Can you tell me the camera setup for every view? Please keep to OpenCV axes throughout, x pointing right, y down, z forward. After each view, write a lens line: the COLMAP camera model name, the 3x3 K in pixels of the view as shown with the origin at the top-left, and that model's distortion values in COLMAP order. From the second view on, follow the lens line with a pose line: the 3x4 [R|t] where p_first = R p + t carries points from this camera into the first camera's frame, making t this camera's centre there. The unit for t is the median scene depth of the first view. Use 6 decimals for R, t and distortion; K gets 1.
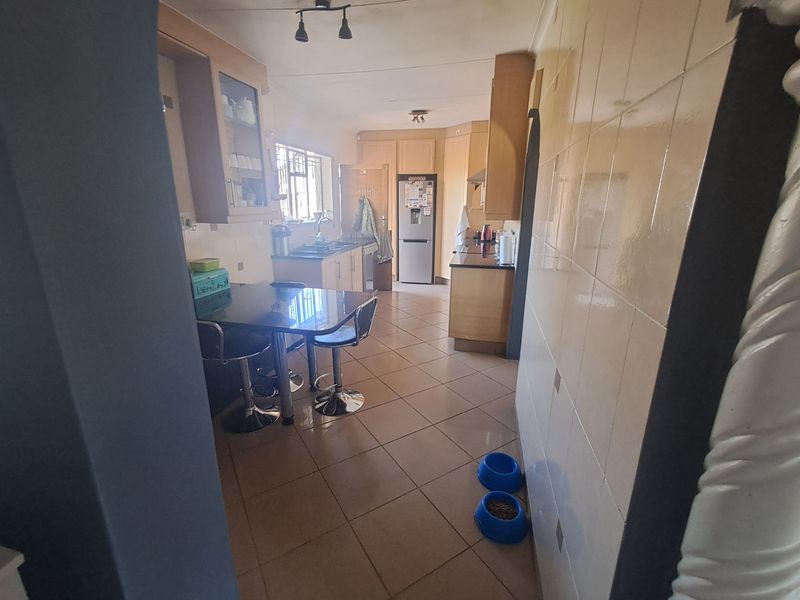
lens RADIAL K [[364.3, 0, 397.9], [0, 364.3, 301.3], [0, 0, 1]] dist [-0.001631, 0.000070]
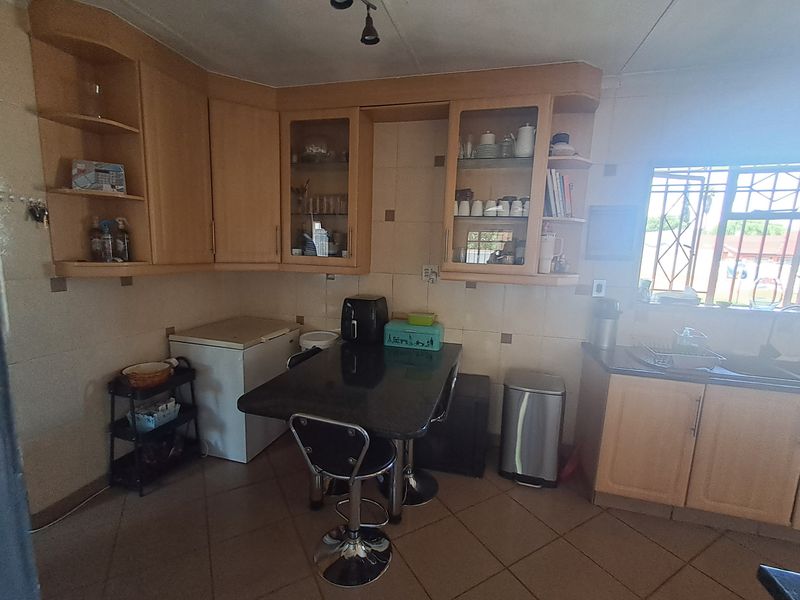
lens RADIAL K [[364.3, 0, 397.2], [0, 364.3, 301.1], [0, 0, 1]] dist [-0.001631, 0.000070]
pose [[-0.048241, 0.145660, -0.988158, 0.410171], [-0.302657, 0.940668, 0.153435, -0.272163], [0.951878, 0.306475, -0.001294, 0.941115]]
